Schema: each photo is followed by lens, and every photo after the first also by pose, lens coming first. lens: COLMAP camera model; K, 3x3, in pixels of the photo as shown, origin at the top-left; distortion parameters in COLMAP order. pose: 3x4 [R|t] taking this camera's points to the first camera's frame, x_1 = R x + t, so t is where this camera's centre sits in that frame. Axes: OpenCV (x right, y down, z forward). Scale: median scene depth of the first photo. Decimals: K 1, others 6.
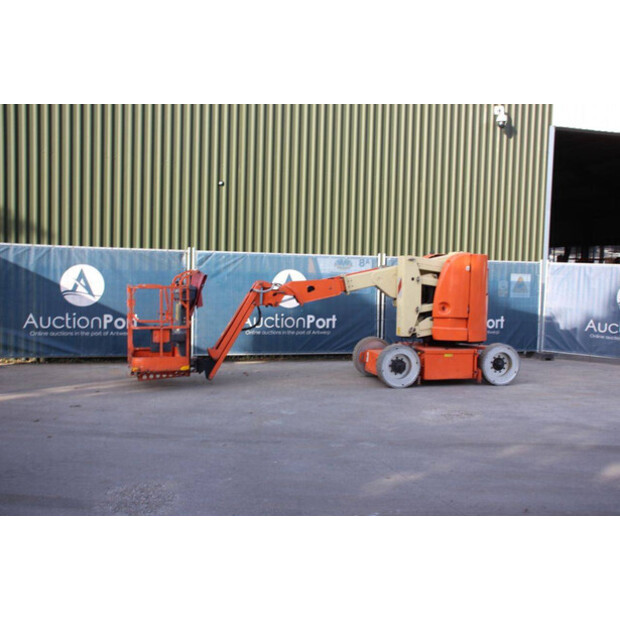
lens RADIAL K [[700.1, 0, 304.8], [0, 700.1, 310.7], [0, 0, 1]] dist [0.042155, 0.000000]
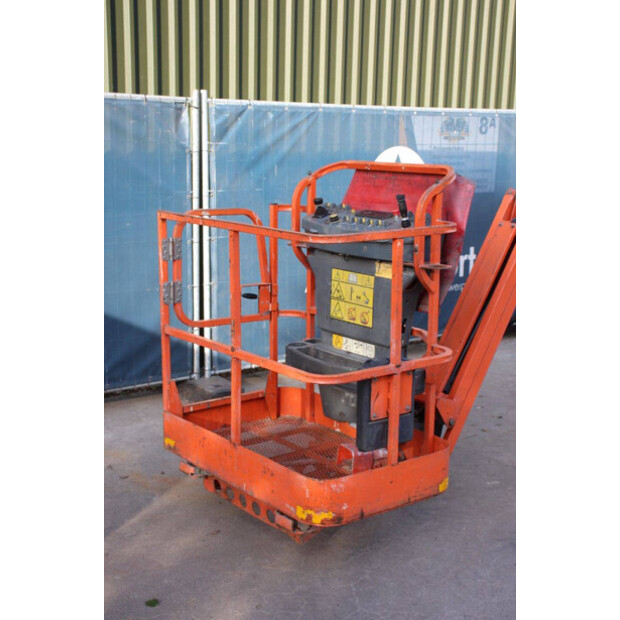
lens RADIAL K [[991.2, 0, 315.4], [0, 991.2, 310.4], [0, 0, 1]] dist [0.134103, 0.000000]
pose [[0.929797, -0.067380, 0.361853, -0.319630], [0.016173, 0.989631, 0.142720, -0.051885], [-0.367718, -0.126848, 0.921246, 0.502840]]
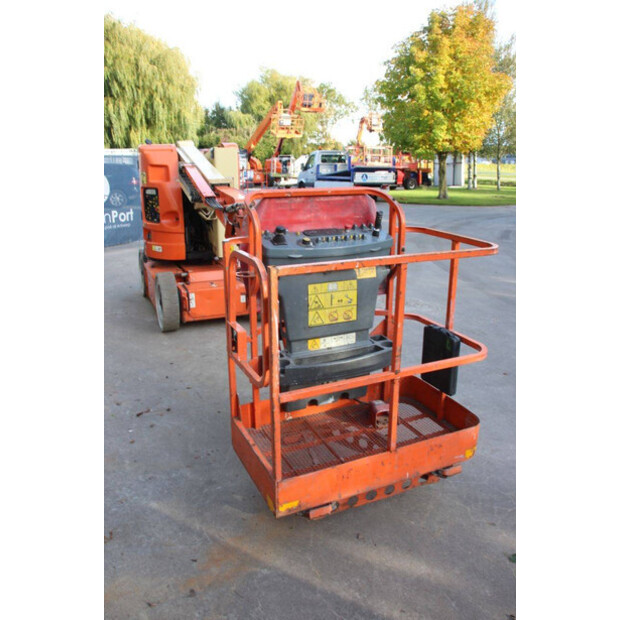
lens RADIAL K [[507.0, 0, 309.4], [0, 507.0, 312.2], [0, 0, 1]] dist [-0.002602, 0.000051]
pose [[-0.135269, -0.293515, 0.946336, -0.393198], [0.056926, 0.951234, 0.303171, -0.070629], [-0.989172, 0.094881, -0.111963, 0.908228]]
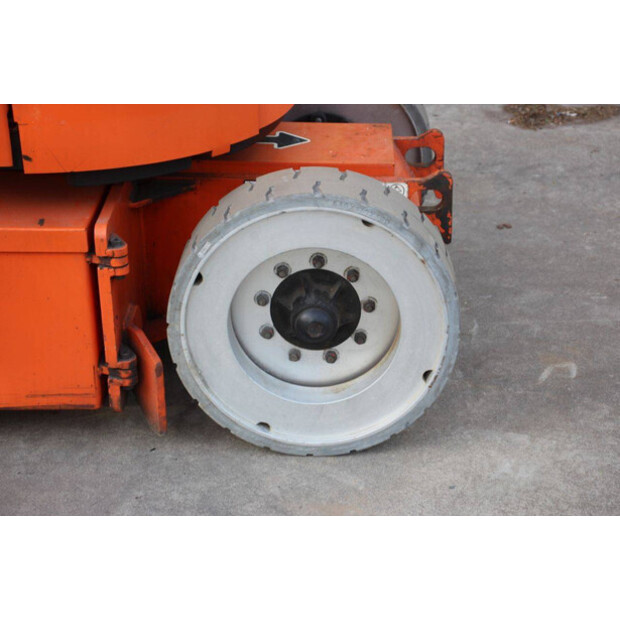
lens RADIAL K [[1342.0, 0, 310.6], [0, 1342.0, 310.3], [0, 0, 1]] dist [0.087899, 0.000000]
pose [[0.950753, 0.098354, -0.293931, 0.333158], [0.017755, 0.929478, 0.368450, -0.024677], [0.309441, -0.355523, 0.881958, 0.705727]]
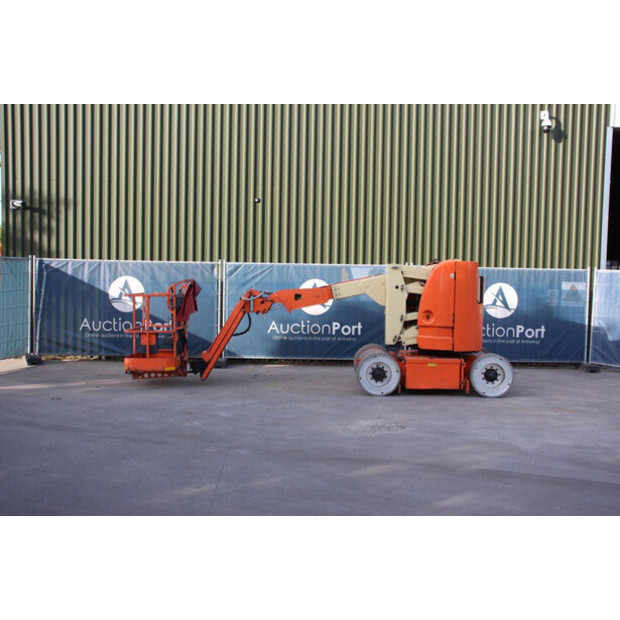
lens RADIAL K [[619.6, 0, 309.7], [0, 619.6, 320.8], [0, 0, 1]] dist [-0.009120, 0.000000]
pose [[0.961027, 0.011265, -0.276225, 0.252855], [-0.009935, 0.999931, 0.006213, -0.001537], [0.276276, -0.003227, 0.961073, 0.106884]]
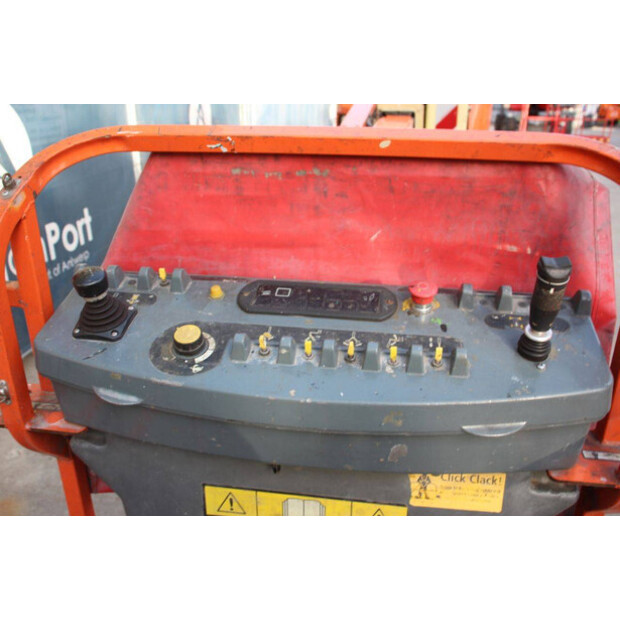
lens RADIAL K [[574.8, 0, 307.7], [0, 574.8, 310.9], [0, 0, 1]] dist [-0.085653, 0.000000]
pose [[0.437066, -0.353633, 0.826993, -0.210806], [0.050153, 0.927615, 0.370155, -0.058486], [-0.898030, -0.120306, 0.423165, 0.839861]]
